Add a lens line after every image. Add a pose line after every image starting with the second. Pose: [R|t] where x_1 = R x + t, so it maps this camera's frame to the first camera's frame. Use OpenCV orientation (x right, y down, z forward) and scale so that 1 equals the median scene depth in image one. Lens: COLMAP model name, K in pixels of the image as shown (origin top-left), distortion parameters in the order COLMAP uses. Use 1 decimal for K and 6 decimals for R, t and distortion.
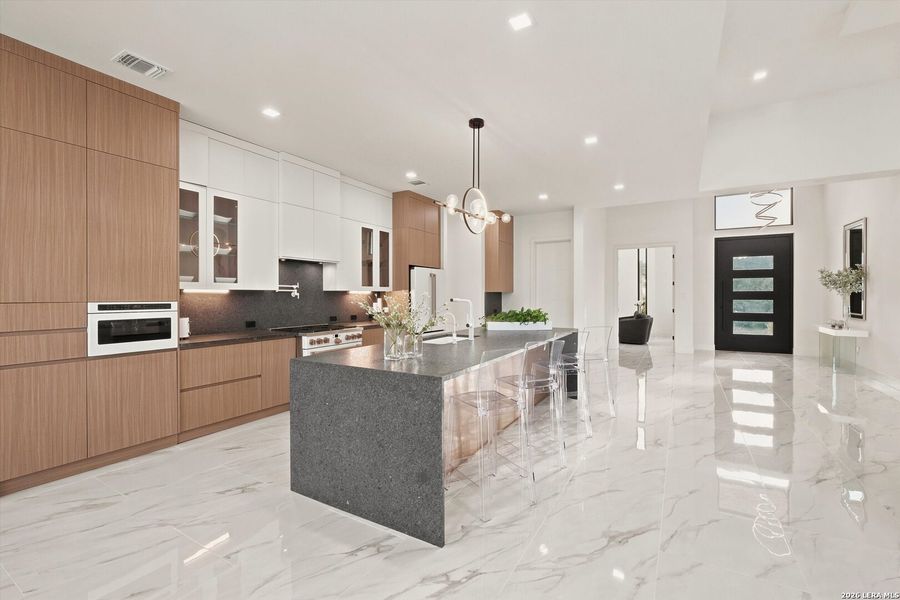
lens RADIAL K [[402.0, 0, 452.6], [0, 402.0, 302.5], [0, 0, 1]] dist [0.002676, -0.000489]
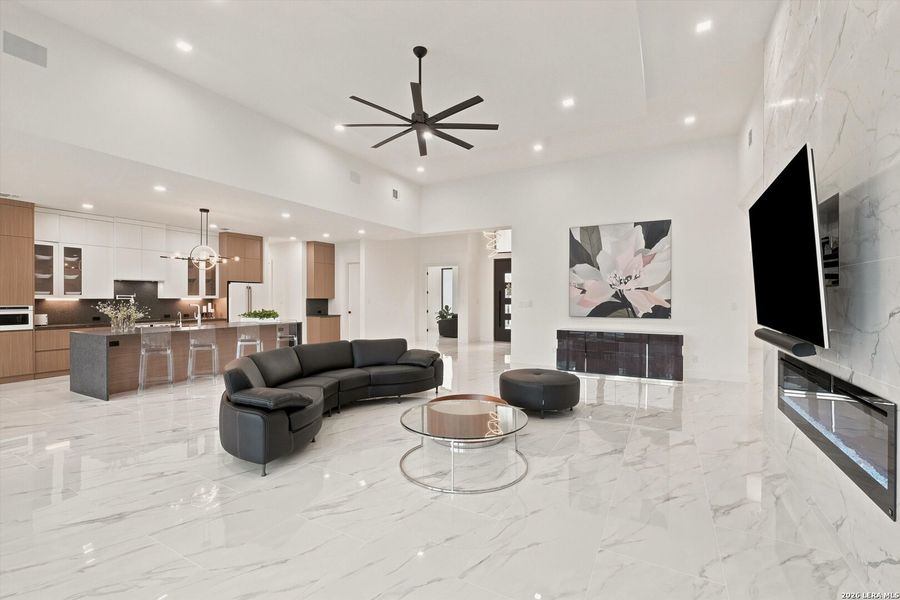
lens RADIAL K [[402.0, 0, 453.4], [0, 402.0, 303.9], [0, 0, 1]] dist [0.002676, -0.000489]
pose [[0.999483, 0.002112, 0.032069, 0.981009], [-0.002025, 0.999994, -0.002726, -0.006934], [-0.032075, 0.002660, 0.999482, -0.771557]]
